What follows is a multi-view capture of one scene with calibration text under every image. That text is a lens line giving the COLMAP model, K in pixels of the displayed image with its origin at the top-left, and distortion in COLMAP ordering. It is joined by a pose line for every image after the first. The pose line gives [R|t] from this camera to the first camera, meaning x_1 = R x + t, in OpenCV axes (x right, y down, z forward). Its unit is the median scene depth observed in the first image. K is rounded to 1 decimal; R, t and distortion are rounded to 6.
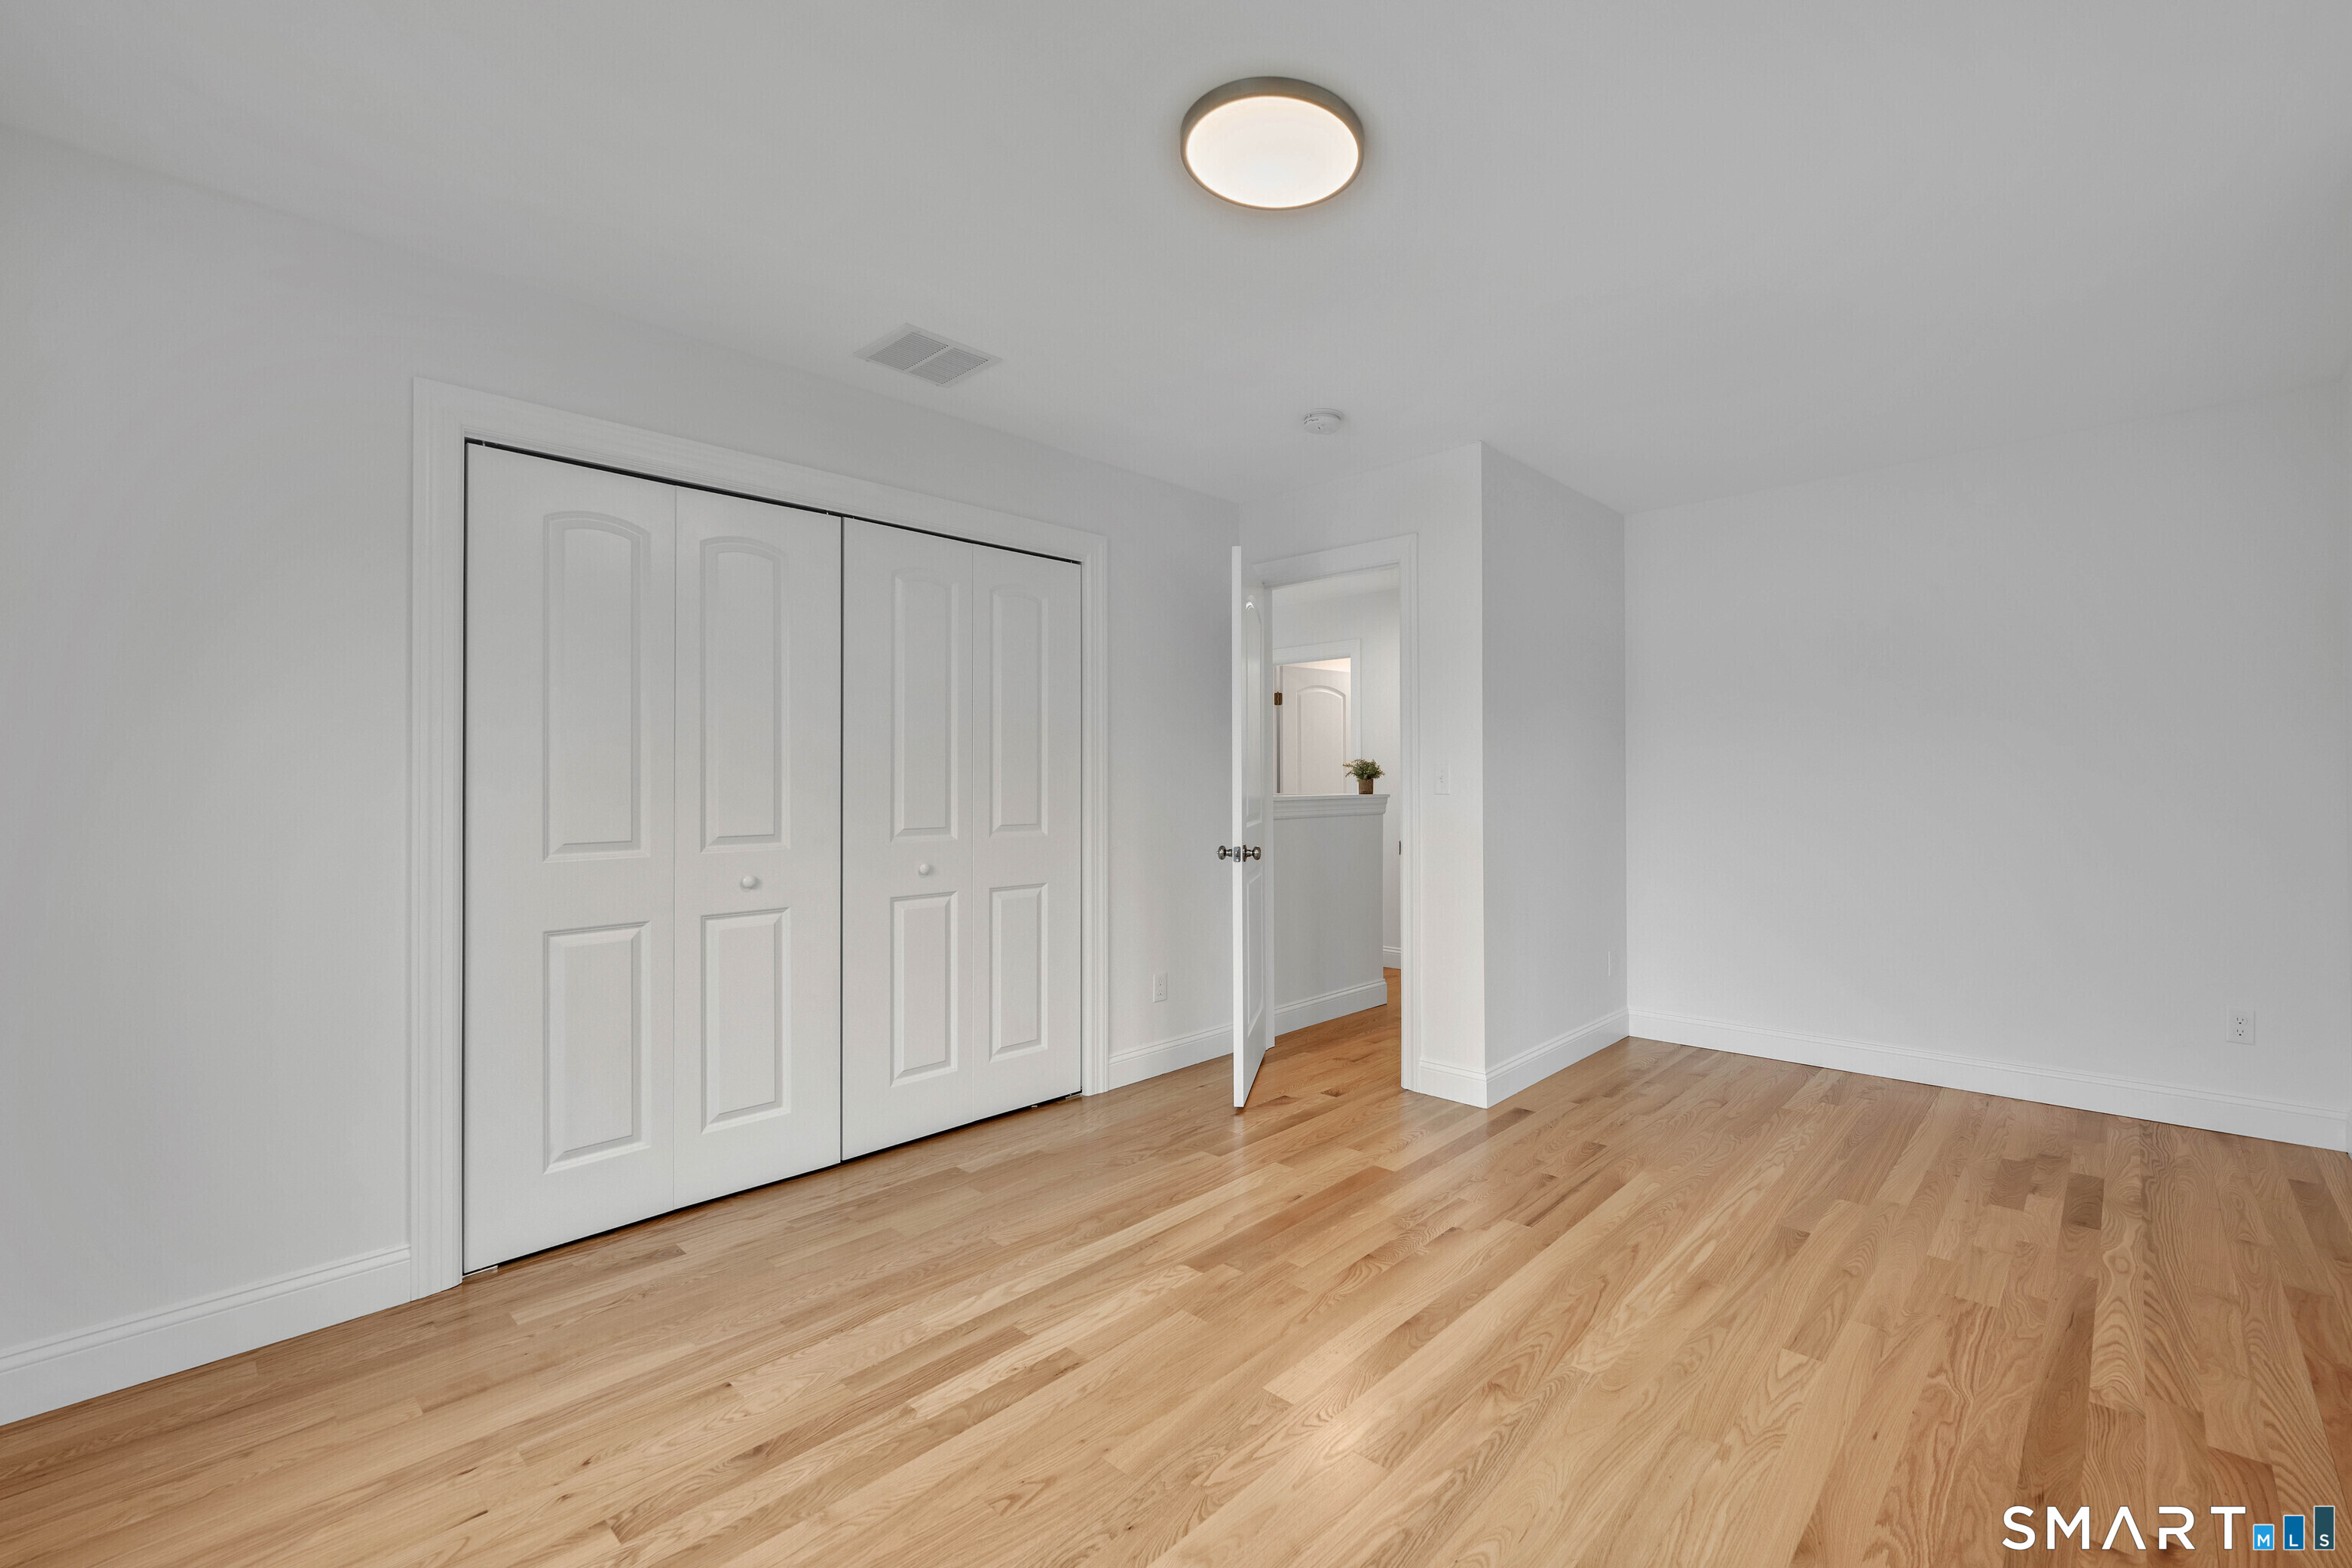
lens RADIAL K [[1036.8, 0, 1178.1], [0, 1036.8, 767.0], [0, 0, 1]] dist [-0.001997, -0.000171]
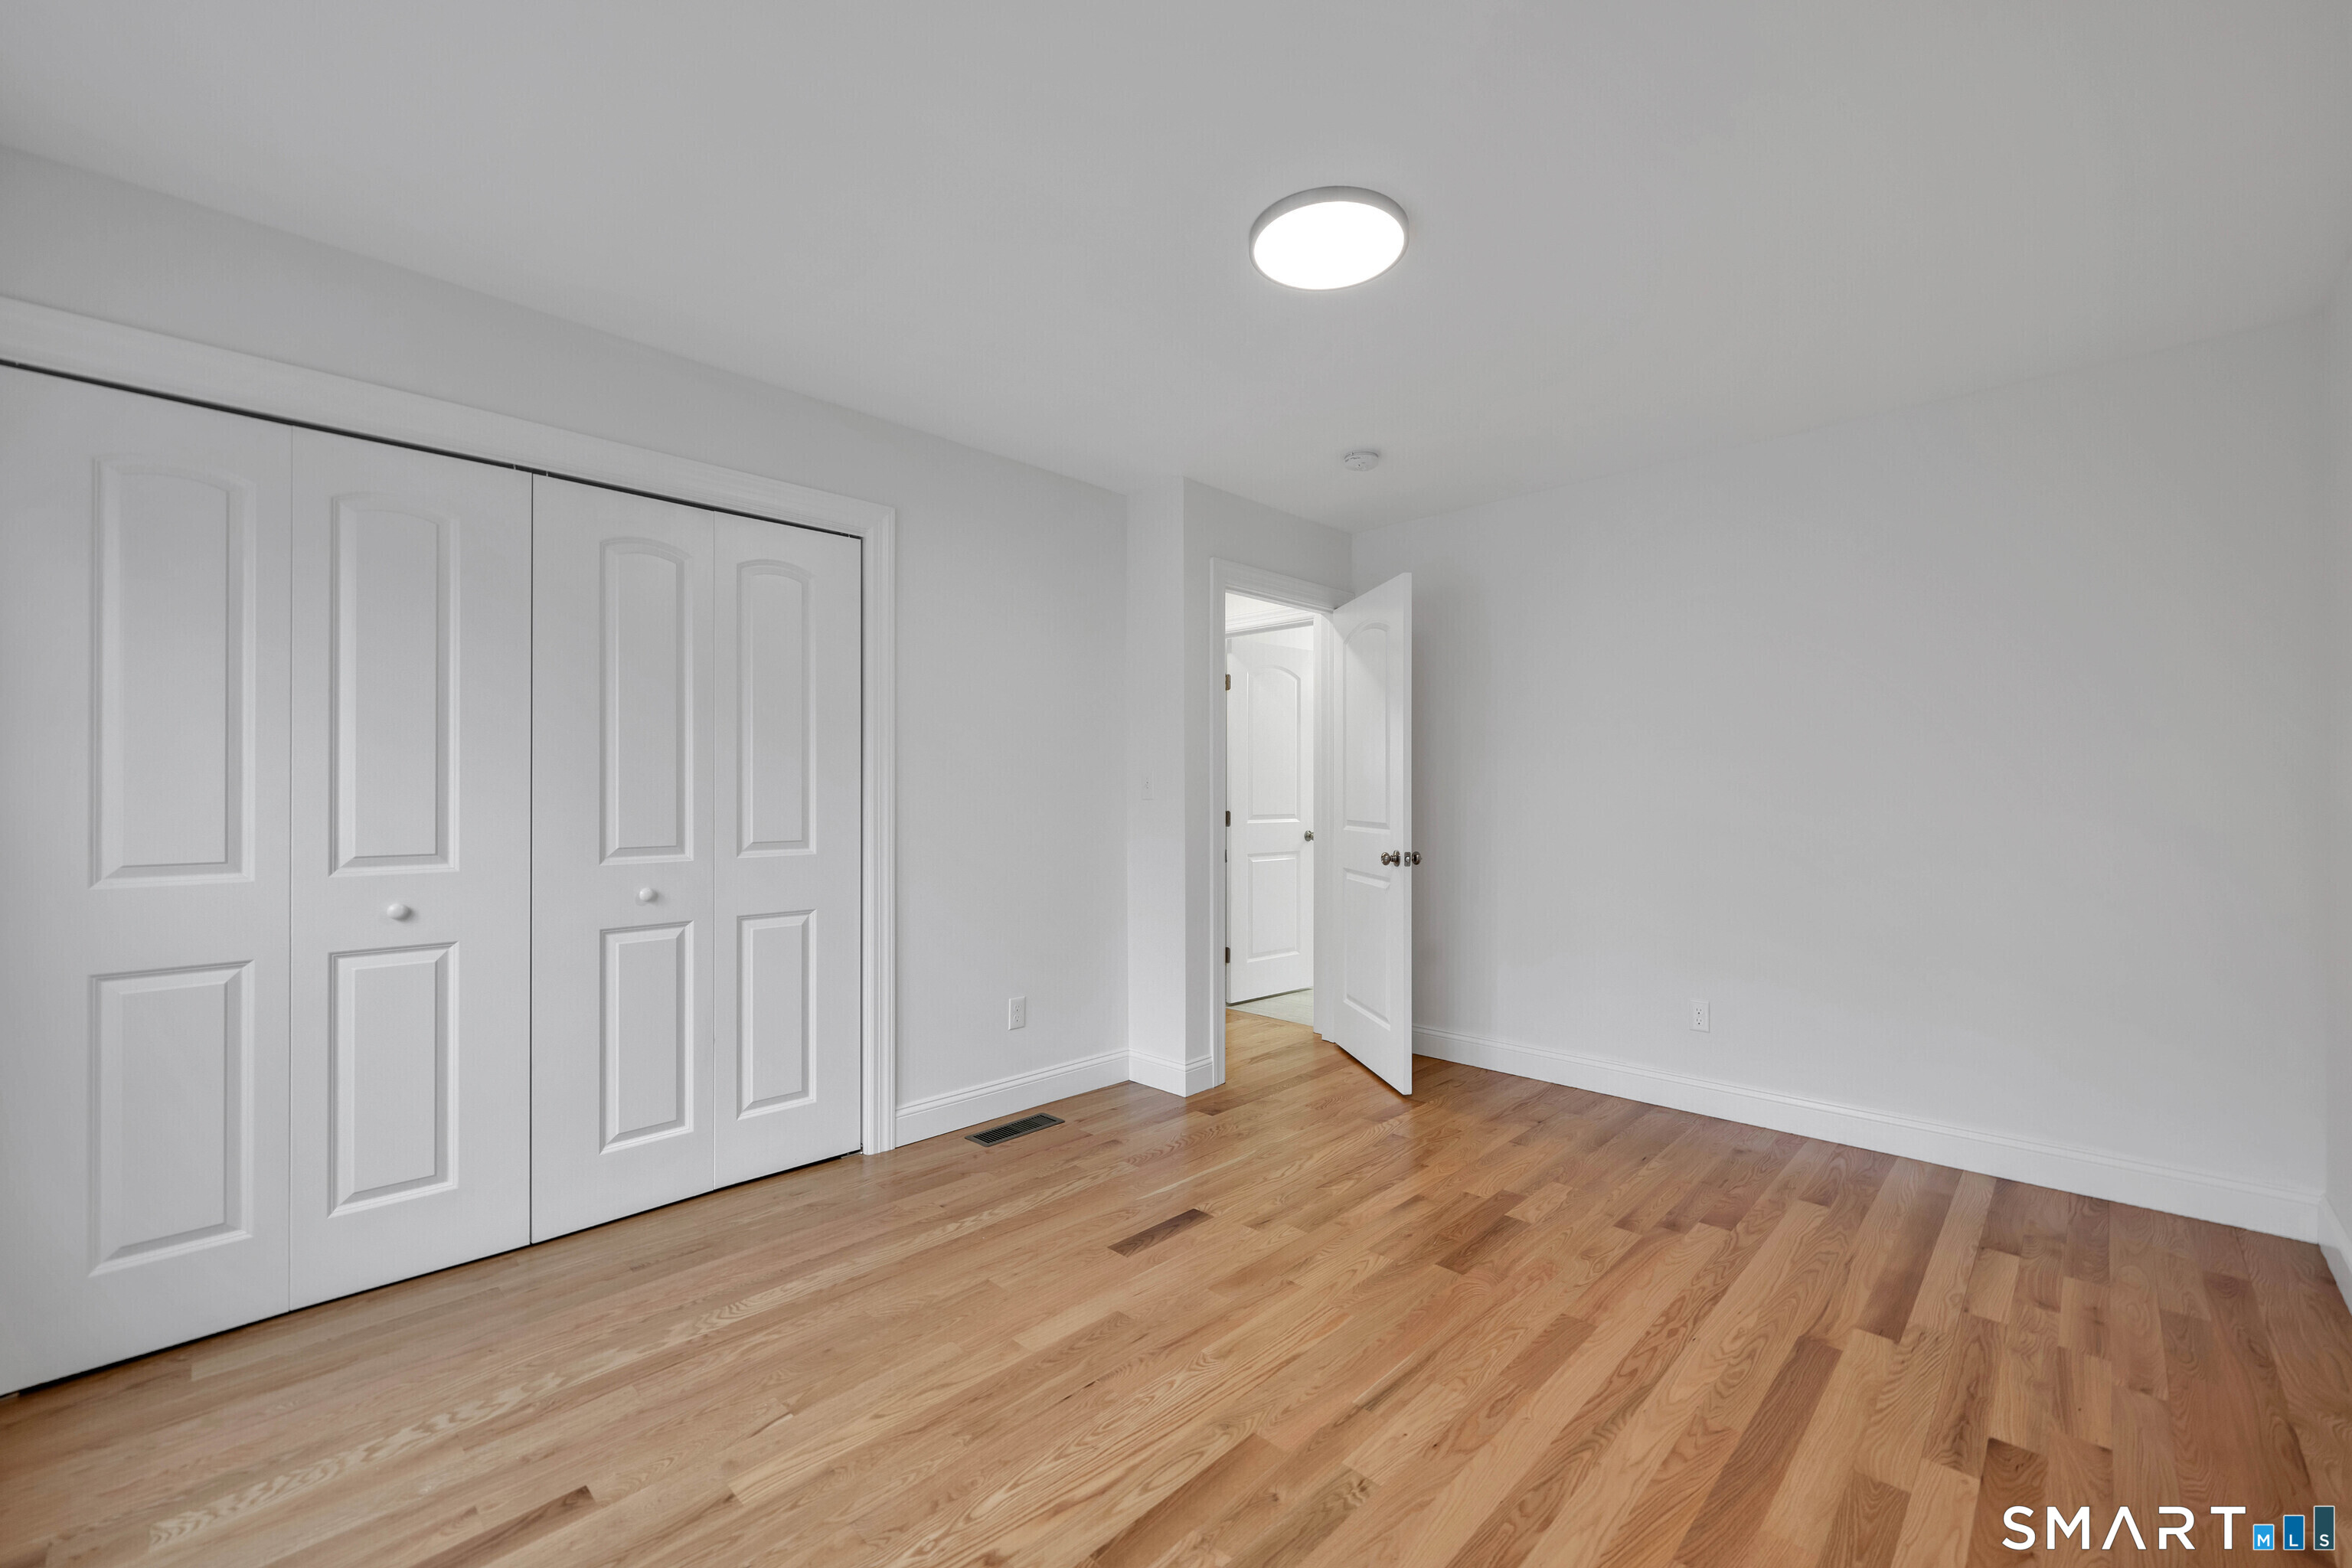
lens RADIAL K [[970.5, 0, 1179.2], [0, 970.5, 792.4], [0, 0, 1]] dist [0.001257, 0.000067]
pose [[0.999831, 0.003725, -0.017977, 0.185813], [-0.003464, 0.999888, 0.014552, 0.001890], [0.018029, -0.014487, 0.999733, 0.197904]]
